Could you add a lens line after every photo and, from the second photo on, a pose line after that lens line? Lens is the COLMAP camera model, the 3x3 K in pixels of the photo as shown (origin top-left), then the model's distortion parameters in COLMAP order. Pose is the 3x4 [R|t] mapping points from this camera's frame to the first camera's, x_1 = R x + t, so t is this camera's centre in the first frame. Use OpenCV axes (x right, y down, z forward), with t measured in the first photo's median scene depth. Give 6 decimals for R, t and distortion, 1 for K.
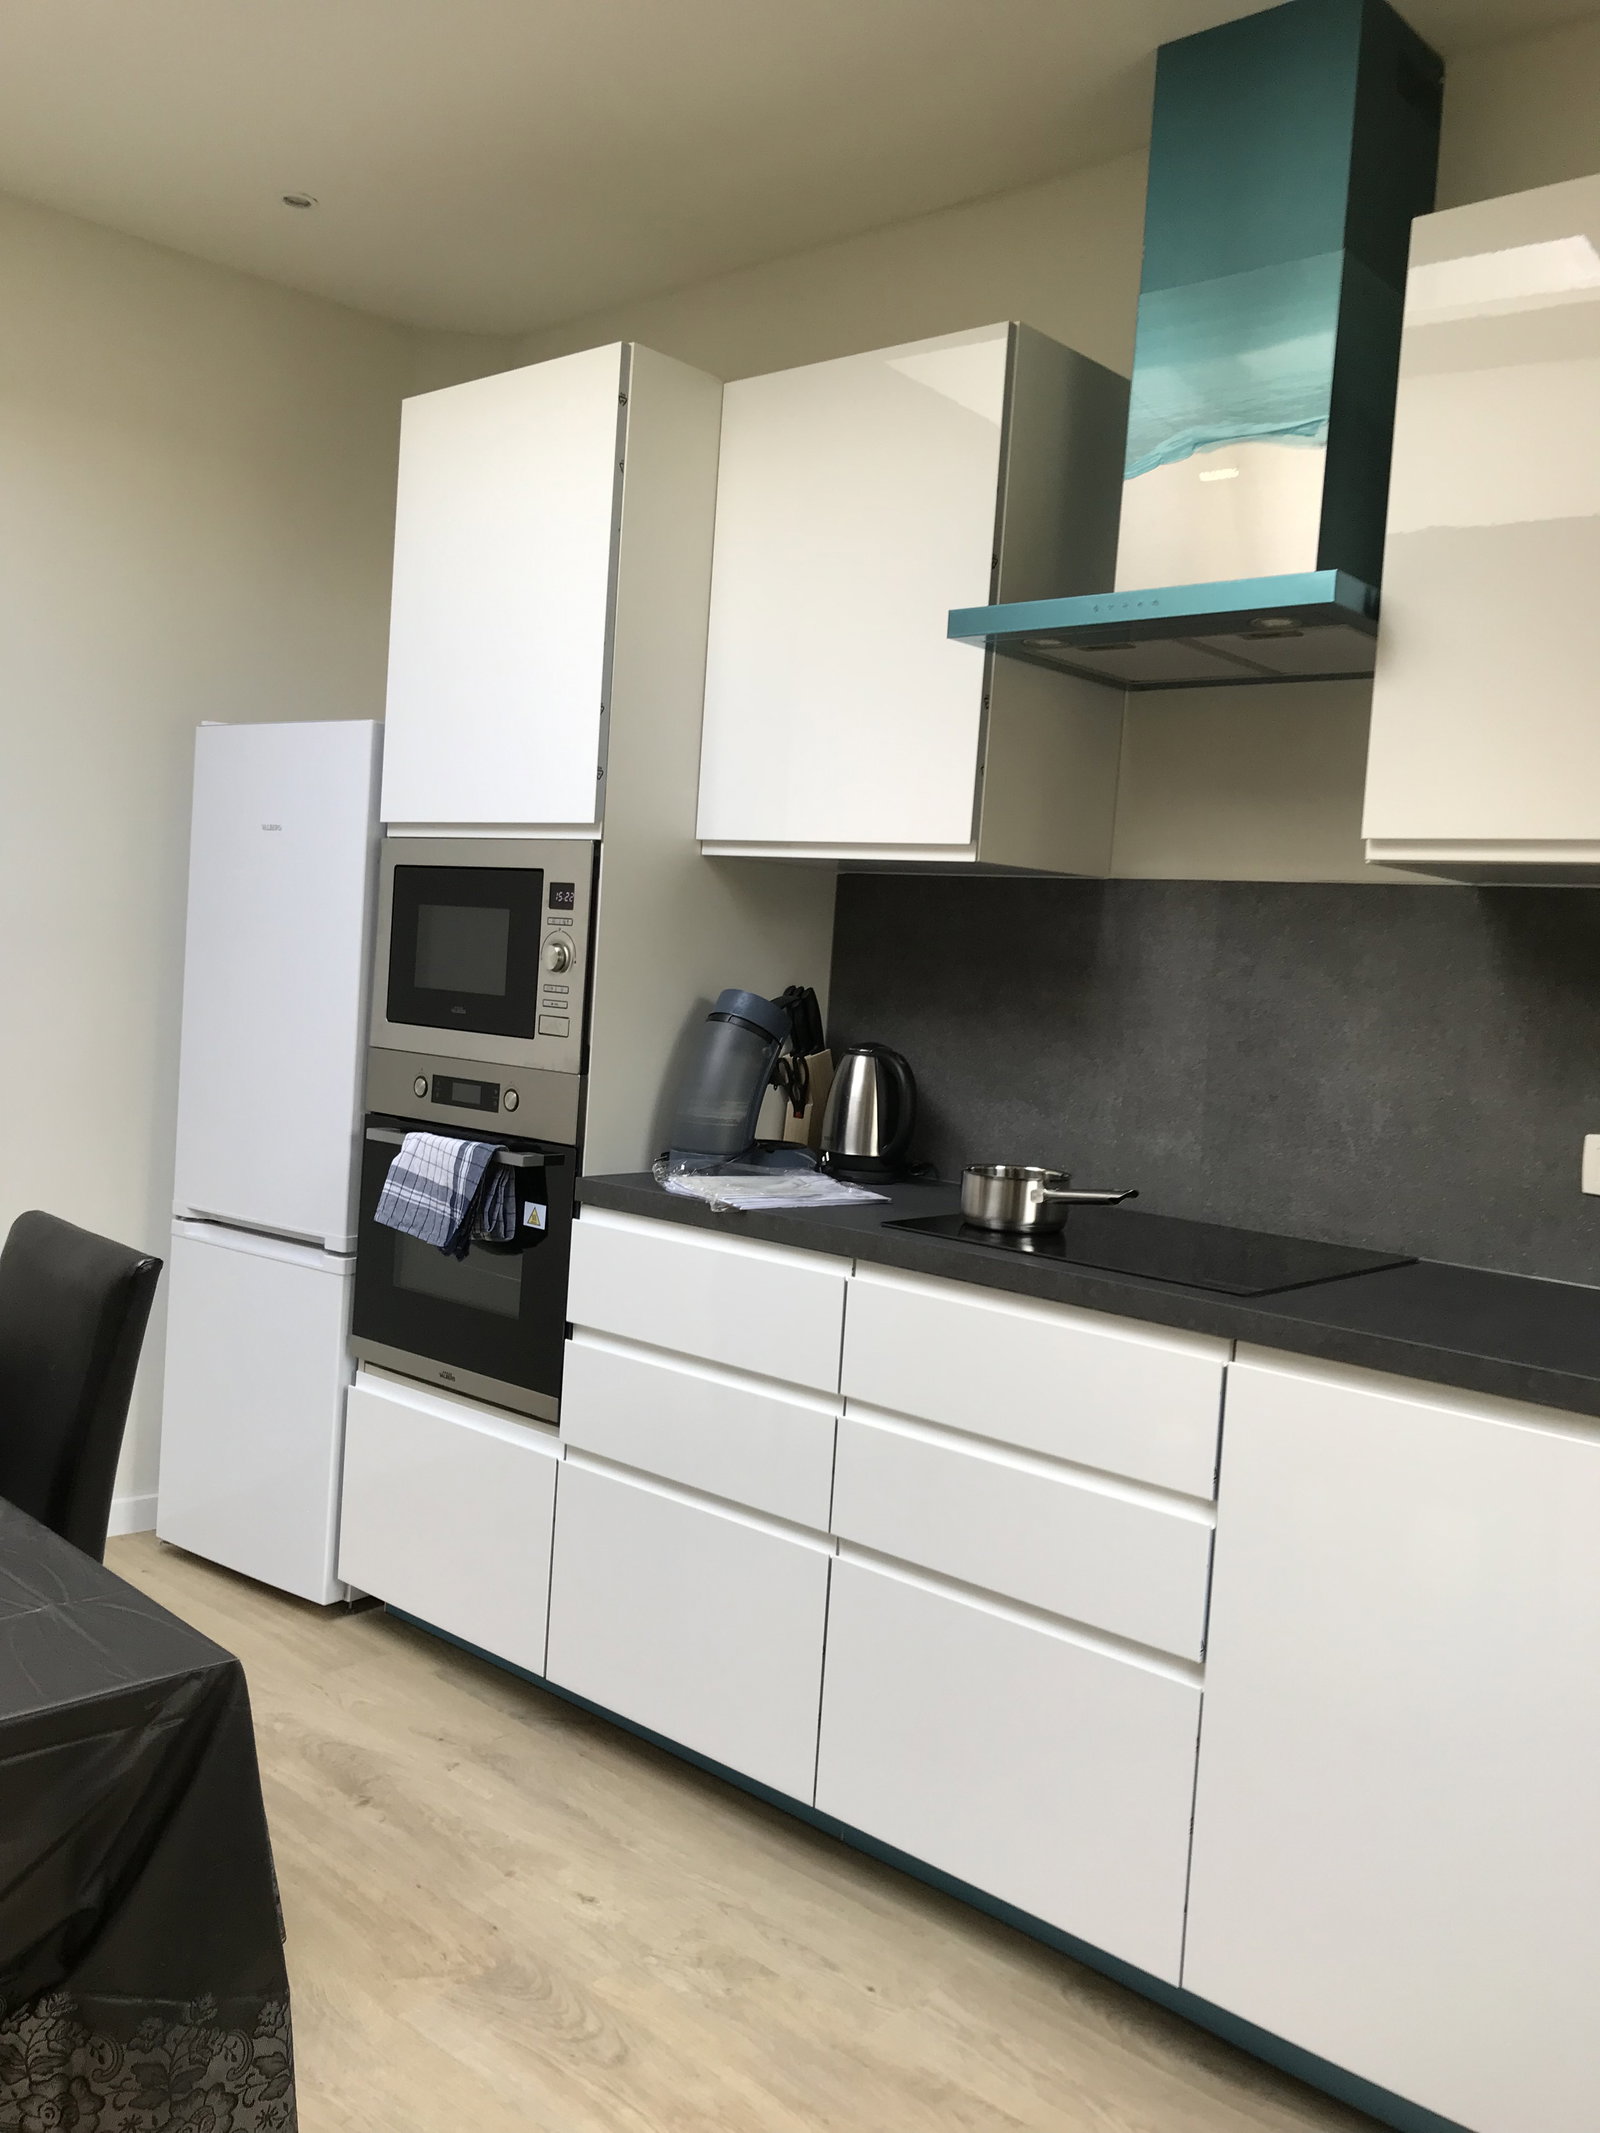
lens RADIAL K [[1776.9, 0, 799.2], [0, 1776.9, 1063.5], [0, 0, 1]] dist [0.023335, 0.009175]
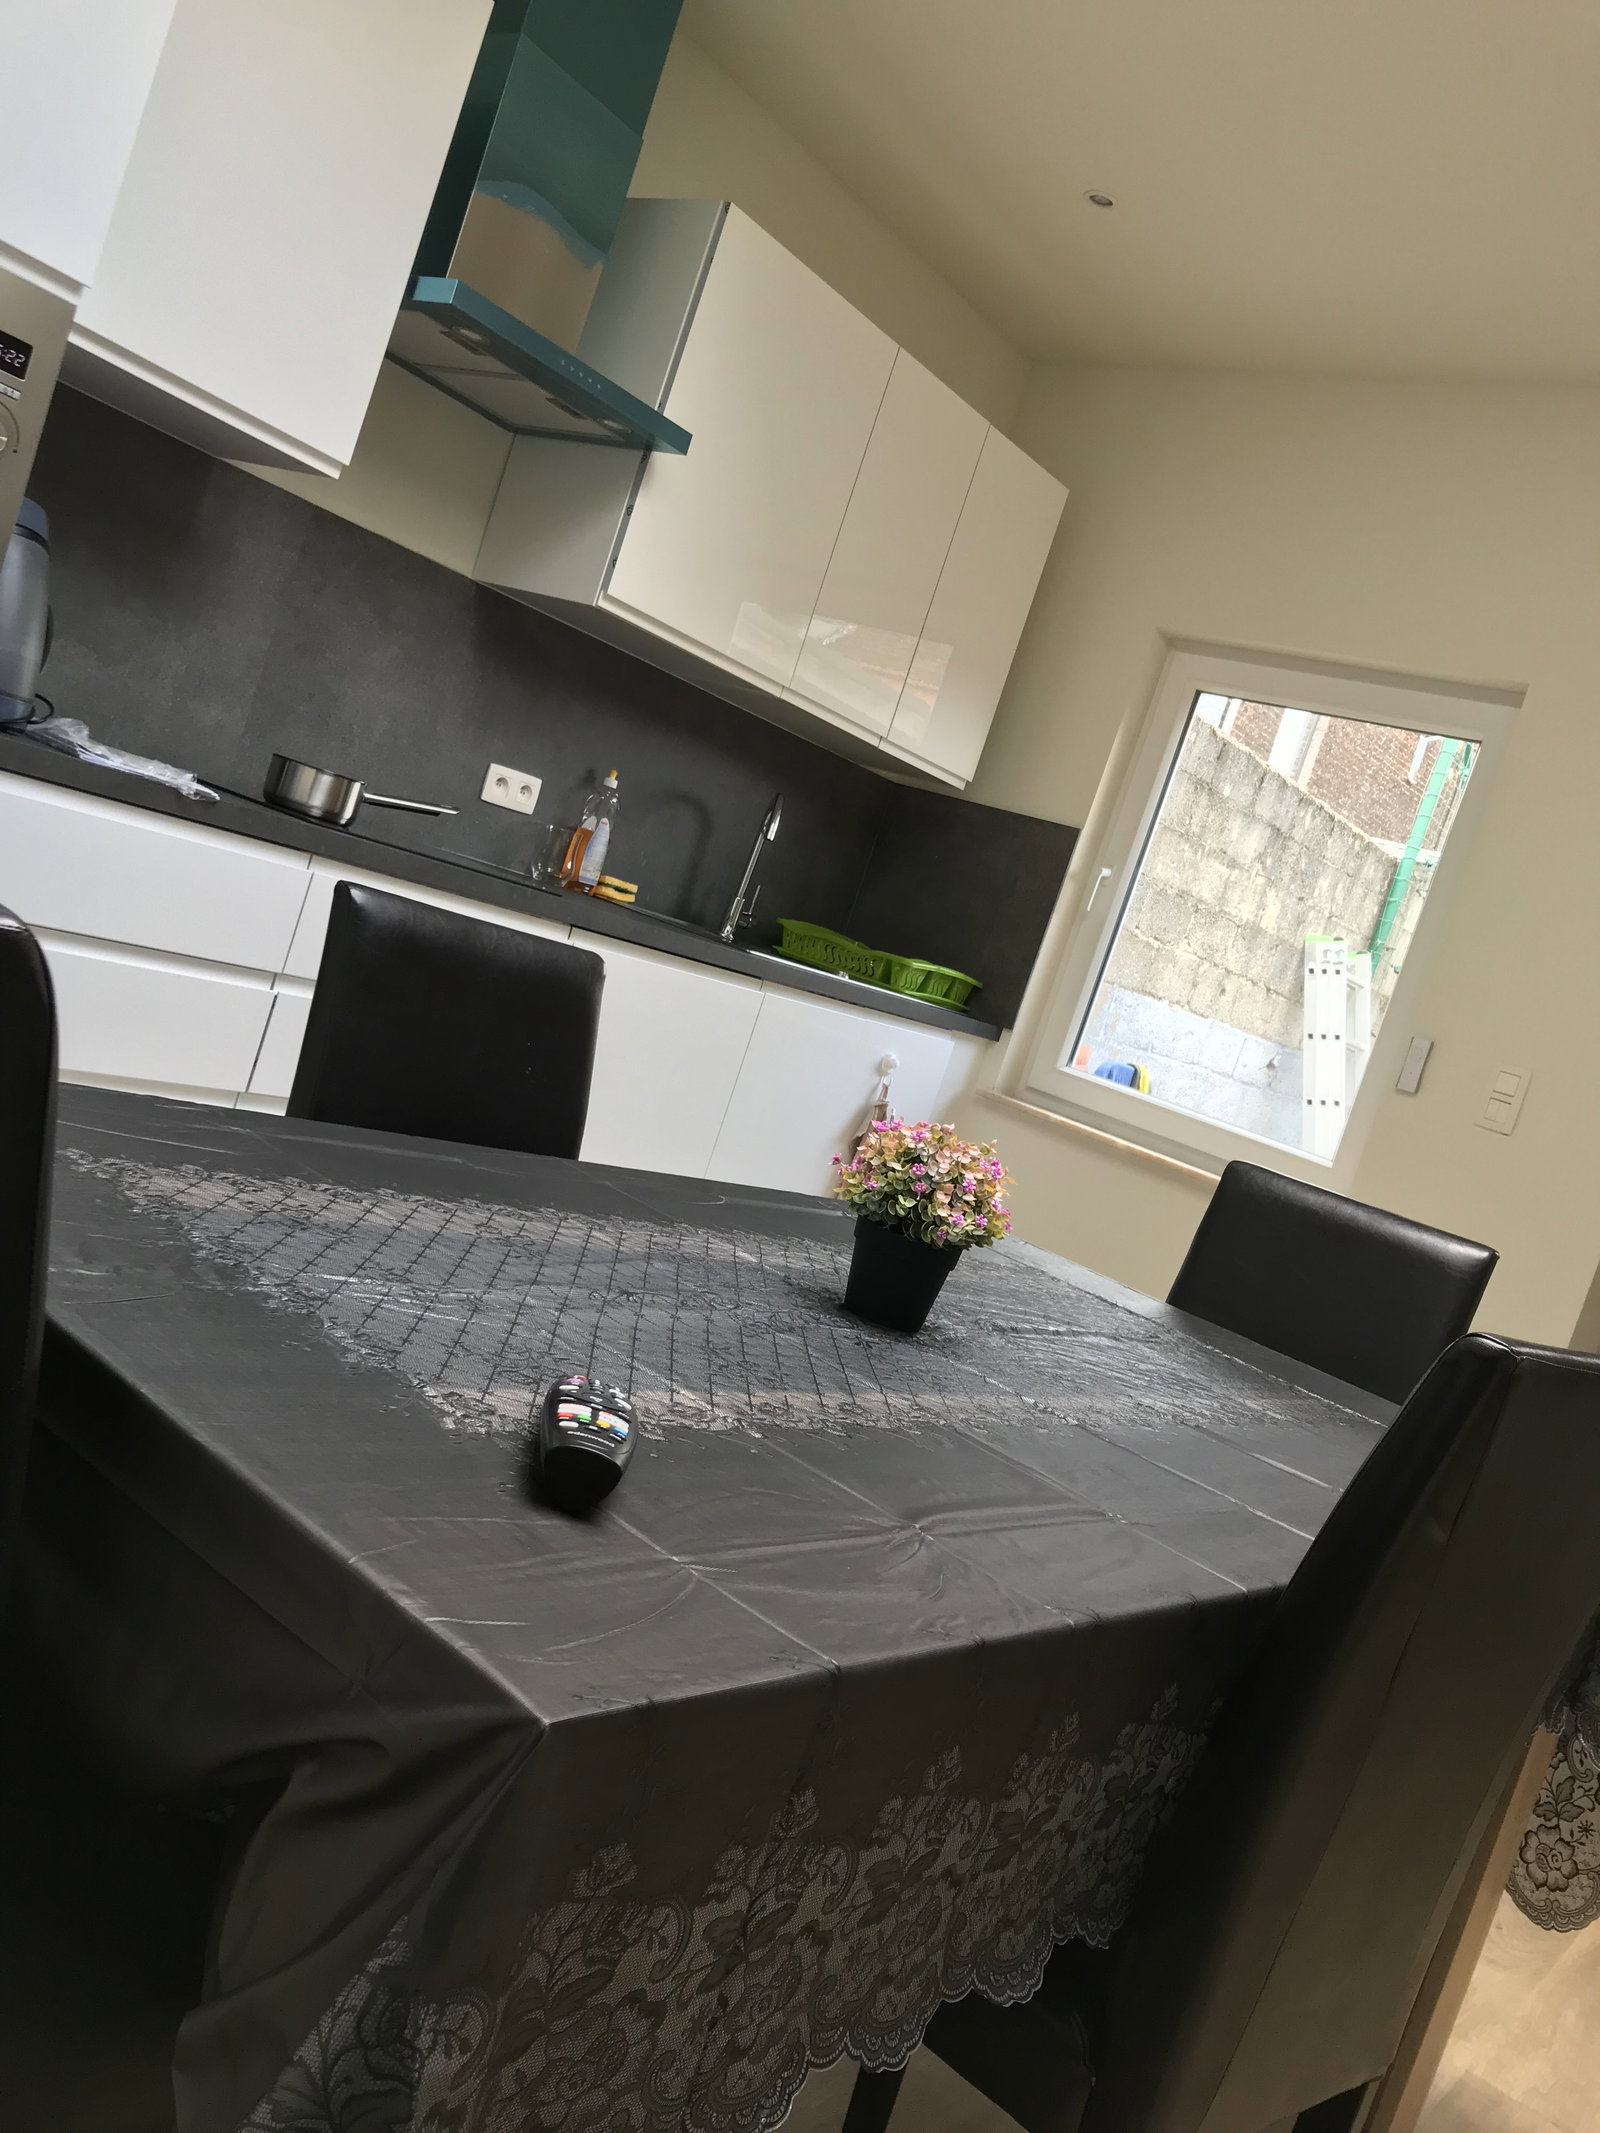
lens RADIAL K [[1776.9, 0, 797.9], [0, 1776.9, 1066.8], [0, 0, 1]] dist [0.023335, 0.009175]
pose [[0.011018, -0.144733, 0.989409, -1.014231], [-0.252506, 0.956999, 0.142804, 0.003916], [-0.967532, -0.251406, -0.026002, 0.649087]]
